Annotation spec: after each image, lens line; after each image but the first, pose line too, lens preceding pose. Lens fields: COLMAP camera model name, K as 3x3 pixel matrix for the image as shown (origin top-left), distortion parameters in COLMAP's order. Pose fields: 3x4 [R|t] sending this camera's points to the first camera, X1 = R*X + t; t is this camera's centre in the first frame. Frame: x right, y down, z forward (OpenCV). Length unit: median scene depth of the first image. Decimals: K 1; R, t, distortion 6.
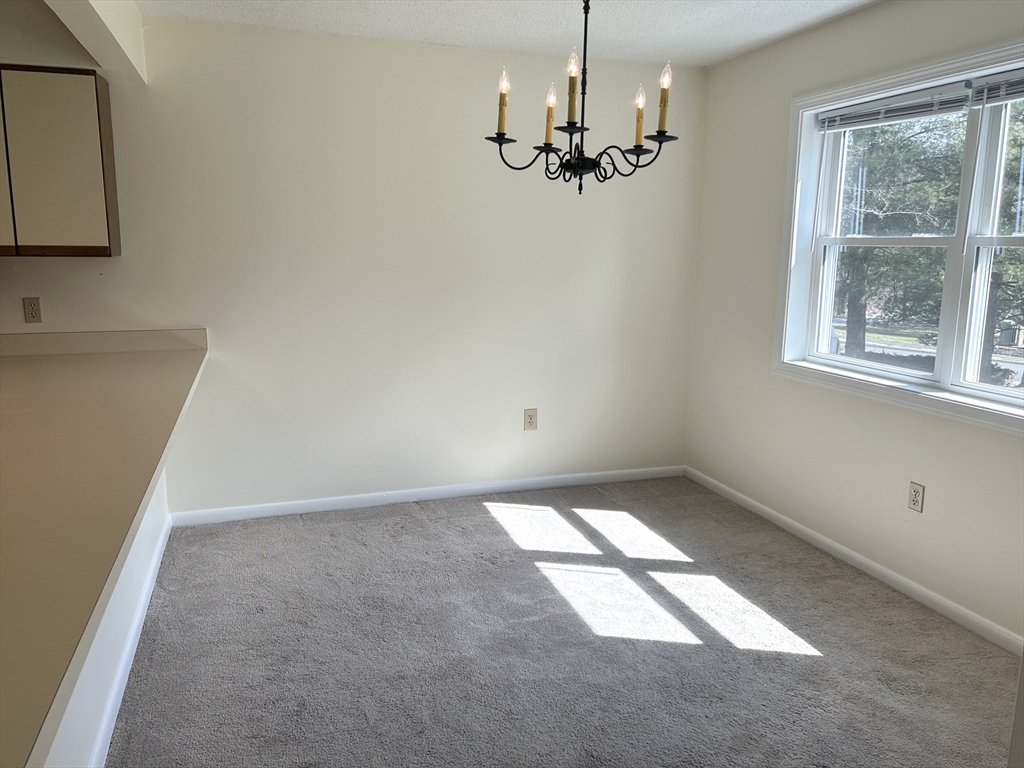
lens RADIAL K [[762.0, 0, 506.8], [0, 762.0, 368.7], [0, 0, 1]] dist [0.050038, -0.063325]
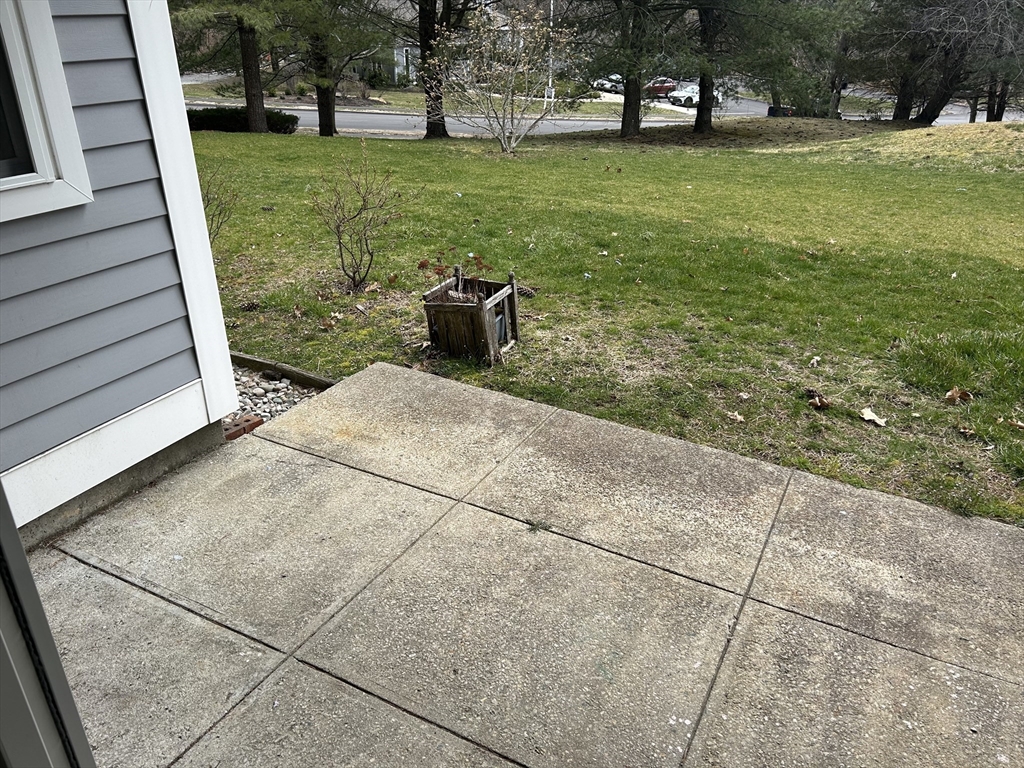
lens RADIAL K [[766.1, 0, 514.7], [0, 766.1, 386.4], [0, 0, 1]] dist [0.064169, -0.062693]
pose [[0.717160, -0.315491, 0.621408, 0.487125], [0.113335, 0.932590, 0.342682, 0.122559], [-0.687632, -0.175330, 0.704572, -0.428074]]
